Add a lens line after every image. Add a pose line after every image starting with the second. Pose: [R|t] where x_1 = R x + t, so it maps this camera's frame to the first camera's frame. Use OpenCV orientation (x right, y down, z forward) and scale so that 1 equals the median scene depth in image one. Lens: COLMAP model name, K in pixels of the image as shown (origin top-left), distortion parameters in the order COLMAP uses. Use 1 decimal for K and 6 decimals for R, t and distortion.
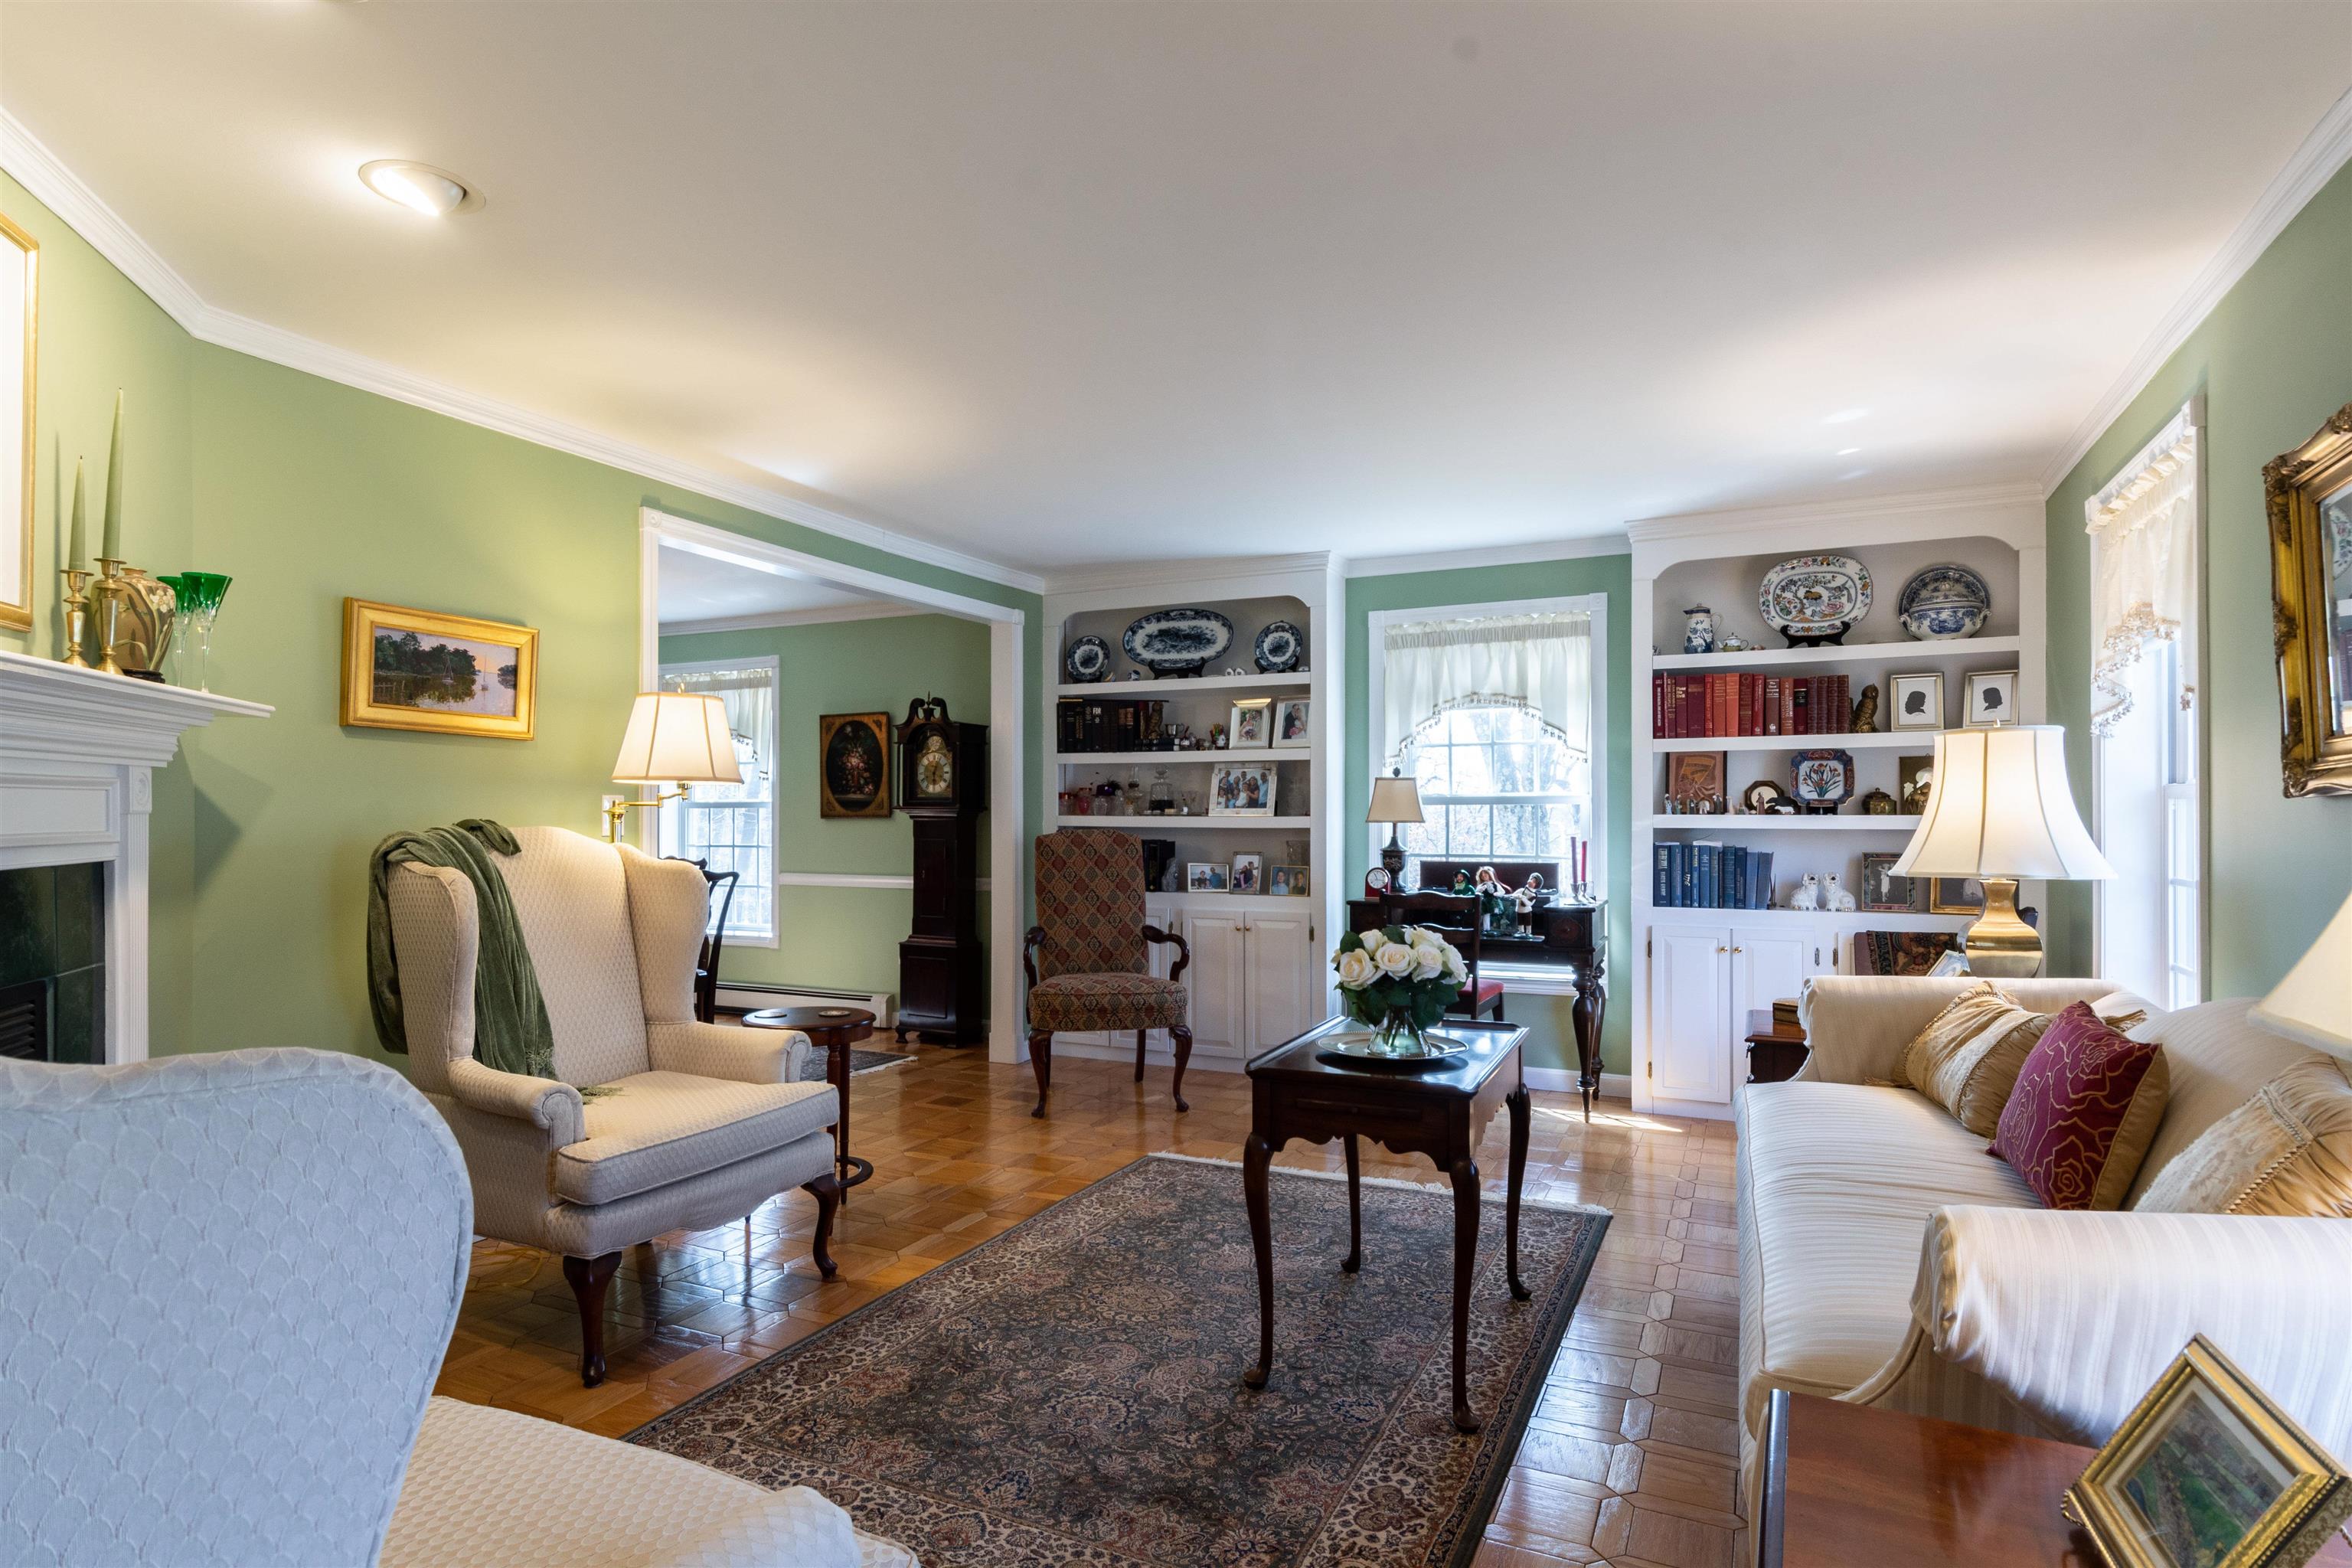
lens RADIAL K [[1231.3, 0, 1163.9], [0, 1231.3, 794.8], [0, 0, 1]] dist [0.000778, -0.001753]
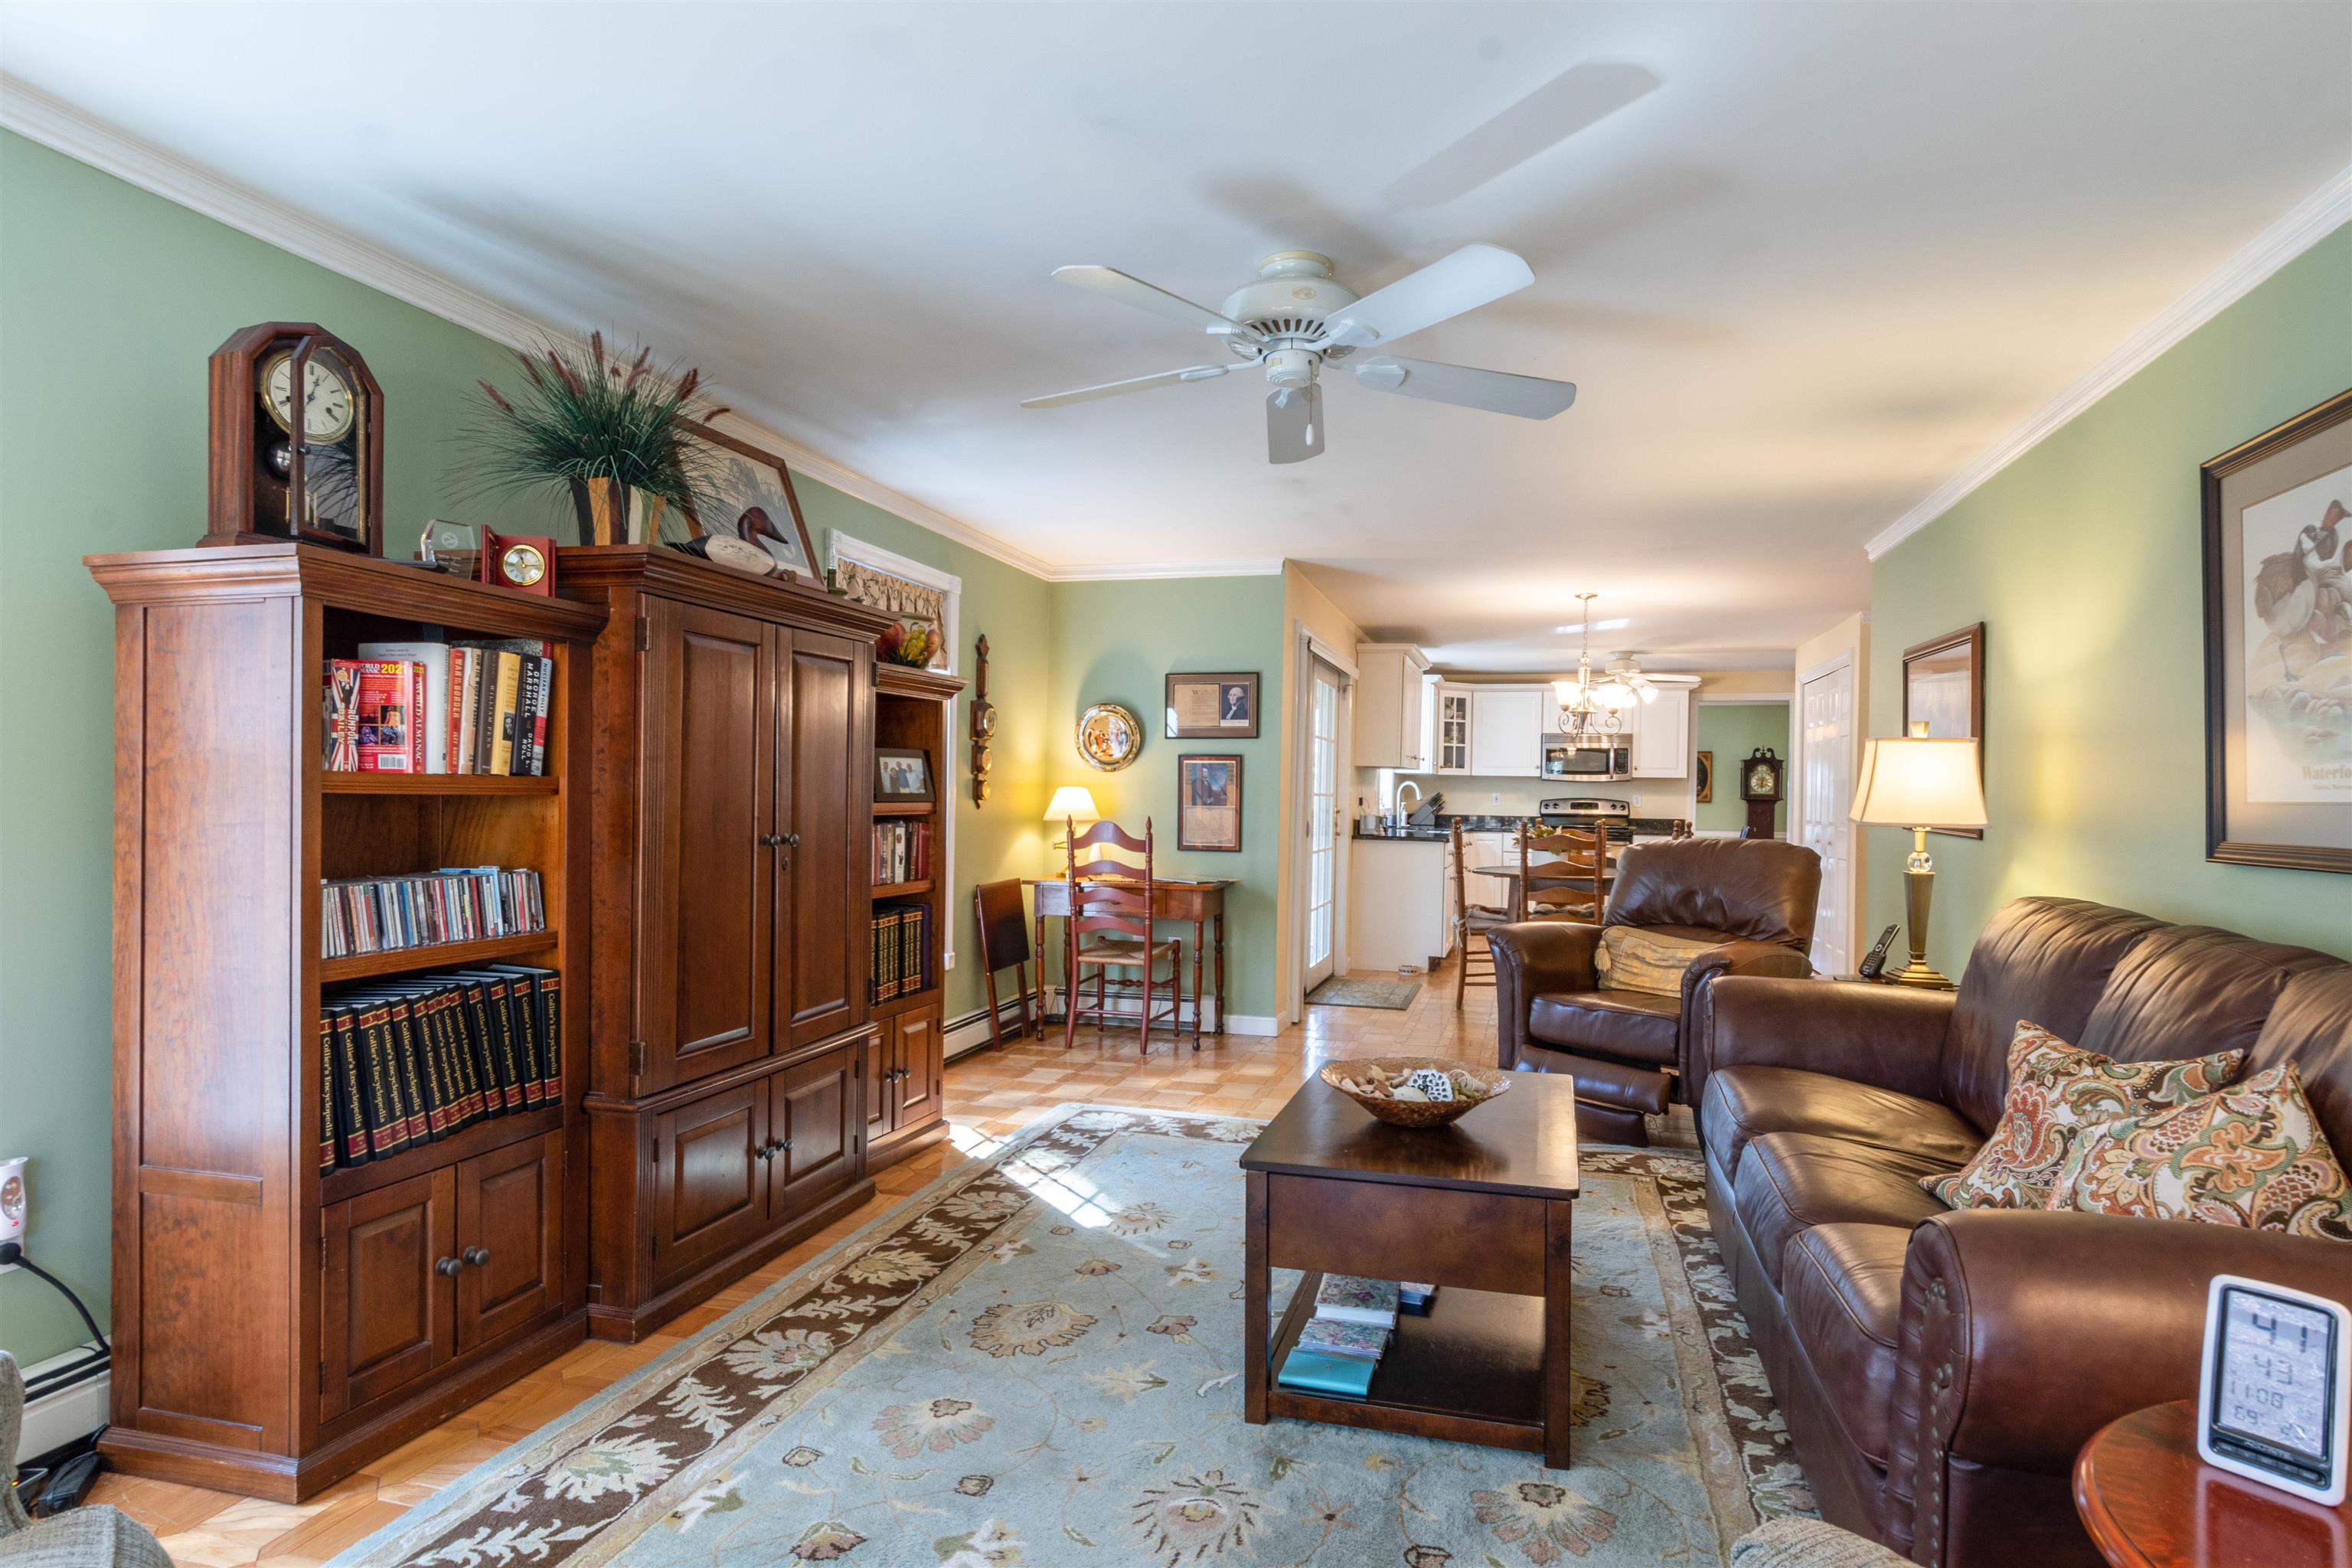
lens RADIAL K [[1271.2, 0, 1185.3], [0, 1271.2, 798.4], [0, 0, 1]] dist [-0.002202, -0.001456]
pose [[0.984024, 0.020105, 0.176898, -1.759275], [-0.022383, 0.999690, 0.010895, 0.009614], [-0.176624, -0.014680, 0.984169, -1.136807]]
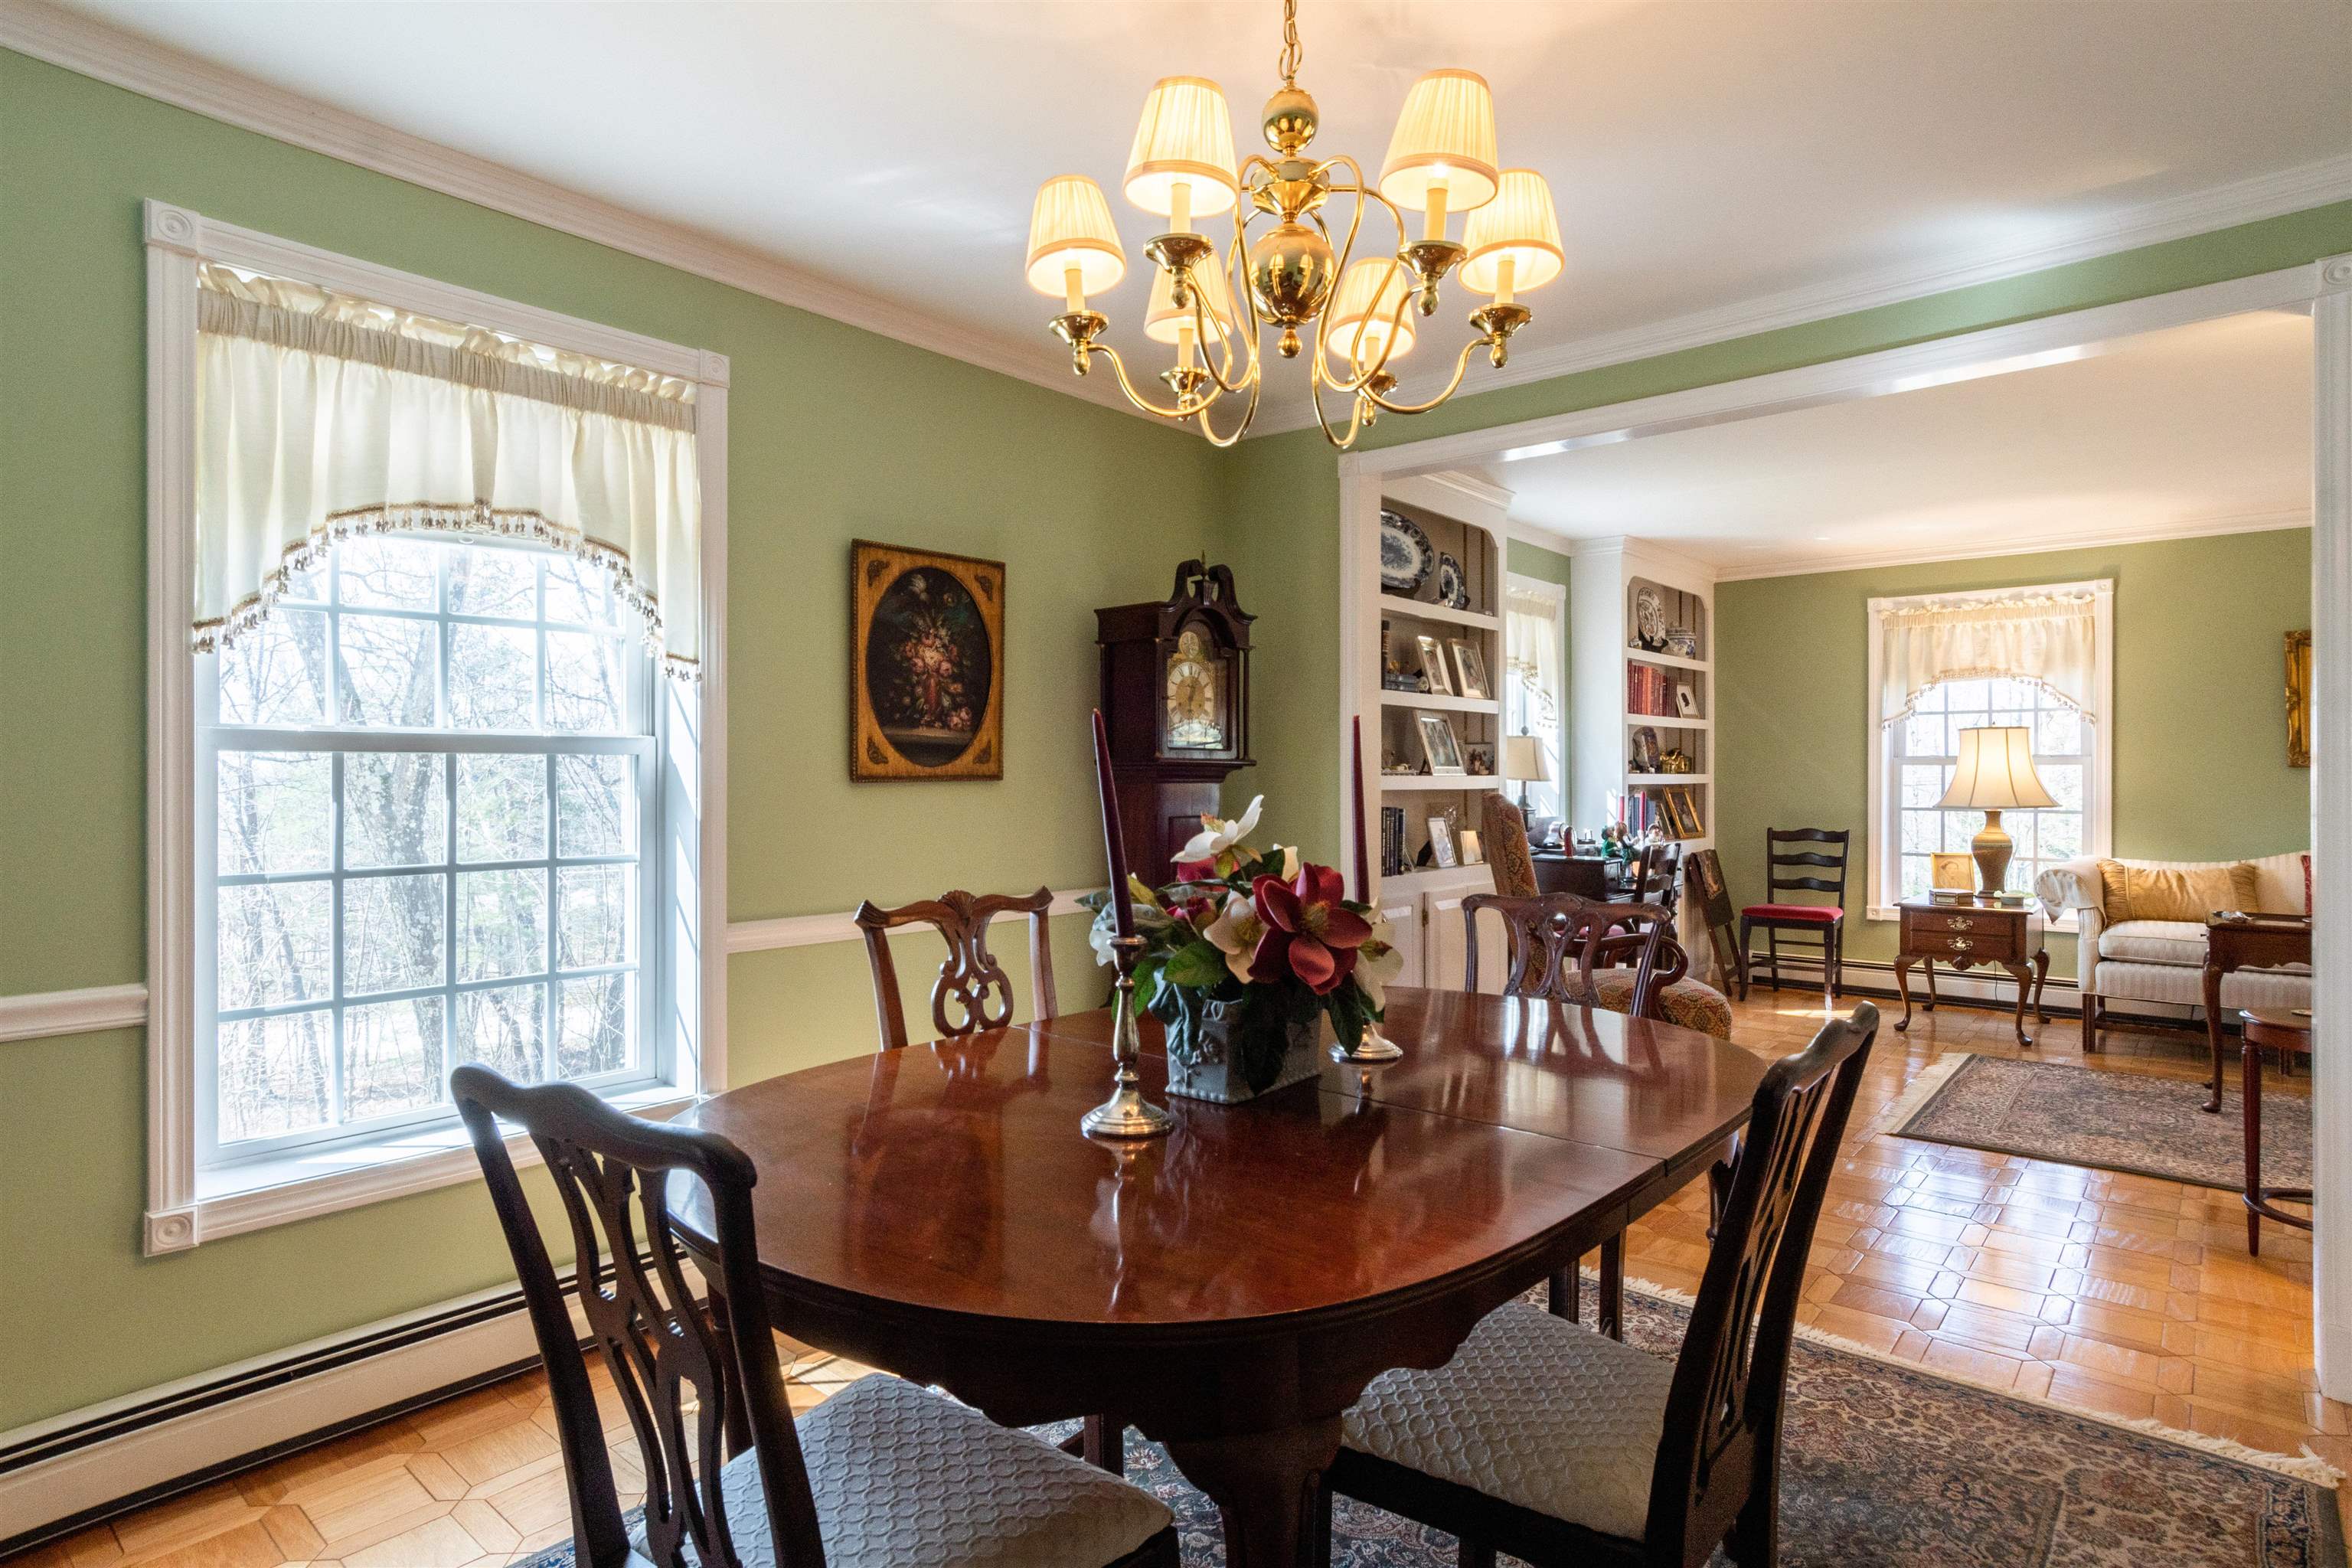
lens RADIAL K [[1232.3, 0, 1144.0], [0, 1232.3, 773.6], [0, 0, 1]] dist [-0.000054, -0.000071]
pose [[0.277575, 0.000809, 0.960704, -0.809706], [-0.014654, 0.999887, 0.003392, 0.016316], [-0.960592, -0.015020, 0.277555, 0.963505]]
